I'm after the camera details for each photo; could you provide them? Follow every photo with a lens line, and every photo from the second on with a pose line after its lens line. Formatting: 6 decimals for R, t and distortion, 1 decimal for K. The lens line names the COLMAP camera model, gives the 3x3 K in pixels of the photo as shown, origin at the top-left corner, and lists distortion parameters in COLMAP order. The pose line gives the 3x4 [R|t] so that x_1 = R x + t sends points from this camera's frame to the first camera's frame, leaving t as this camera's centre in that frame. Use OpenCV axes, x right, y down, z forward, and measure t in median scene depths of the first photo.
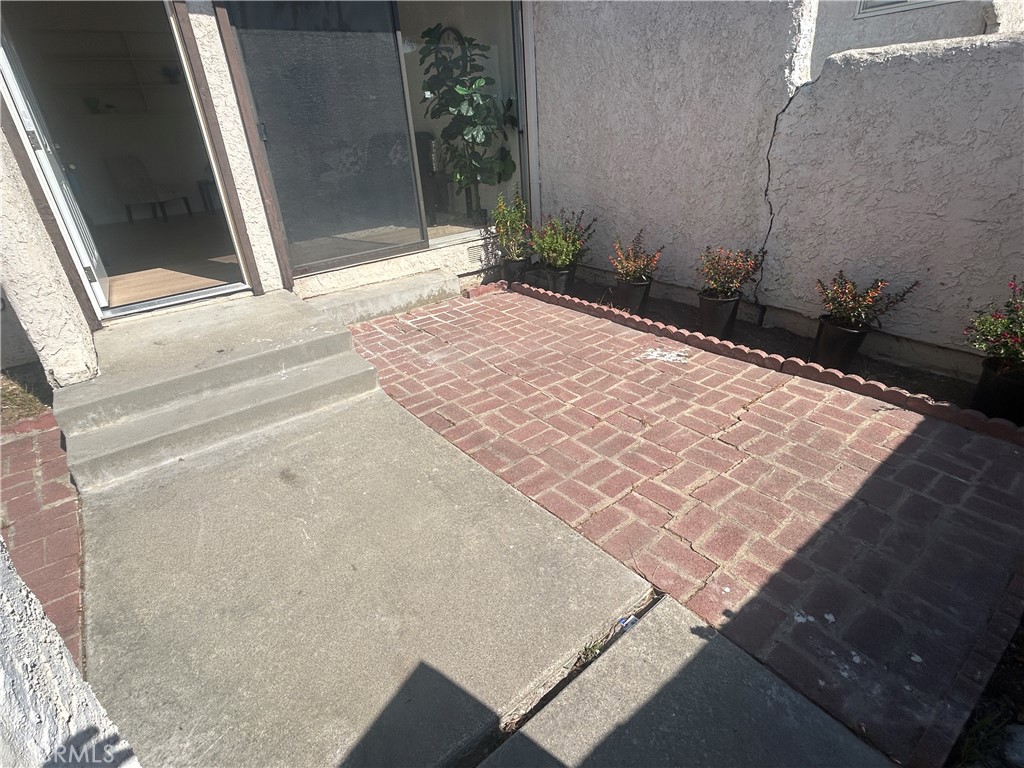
lens RADIAL K [[537.5, 0, 505.4], [0, 537.5, 380.1], [0, 0, 1]] dist [-0.002239, 0.000926]
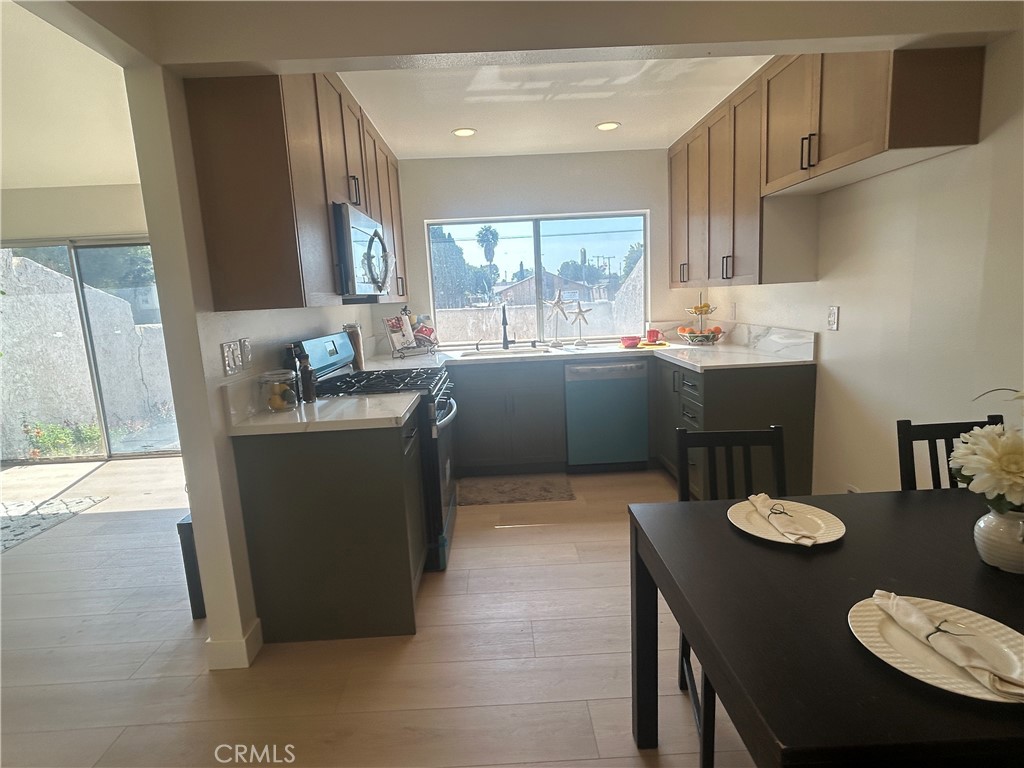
lens RADIAL K [[537.5, 0, 505.4], [0, 537.5, 380.1], [0, 0, 1]] dist [-0.002239, 0.000926]
pose [[-0.796454, 0.012597, 0.604568, -1.904201], [0.353394, 0.820977, 0.448453, -0.771388], [-0.490687, 0.570823, -0.658322, 1.643812]]
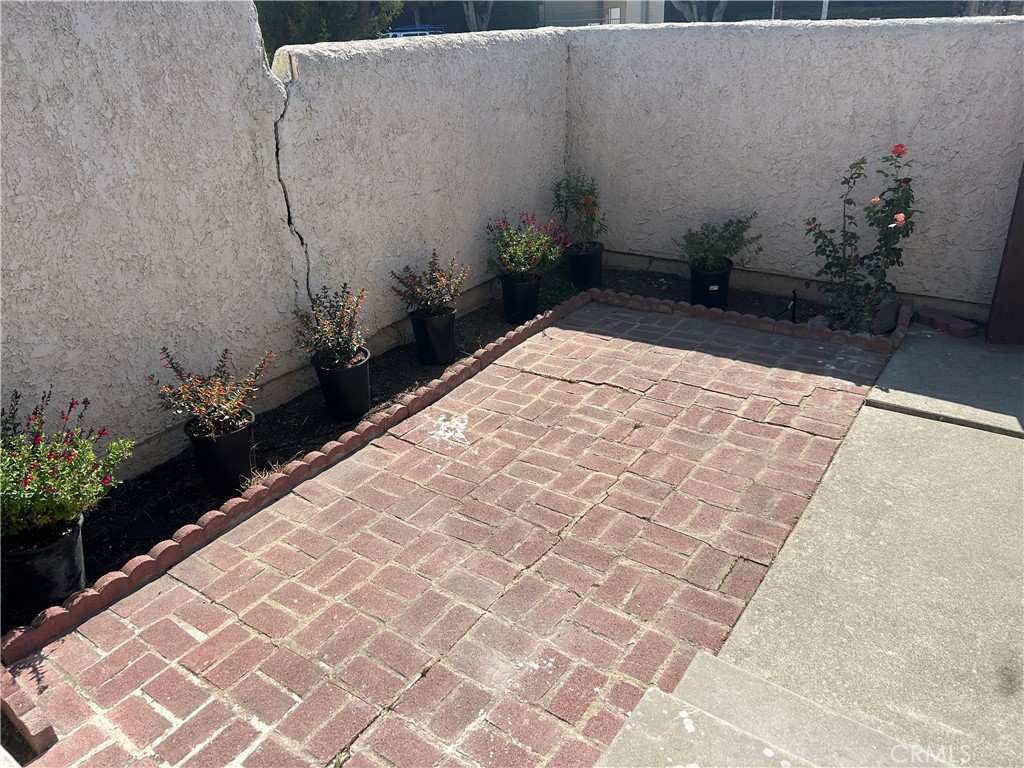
lens RADIAL K [[766.3, 0, 512.0], [0, 766.3, 384.0], [0, 0, 1]] dist [0.011494, -0.004480]
pose [[-0.285265, -0.353342, 0.890939, -0.604448], [0.481681, 0.750793, 0.451988, -0.494311], [-0.828617, 0.558085, -0.043977, 0.885559]]
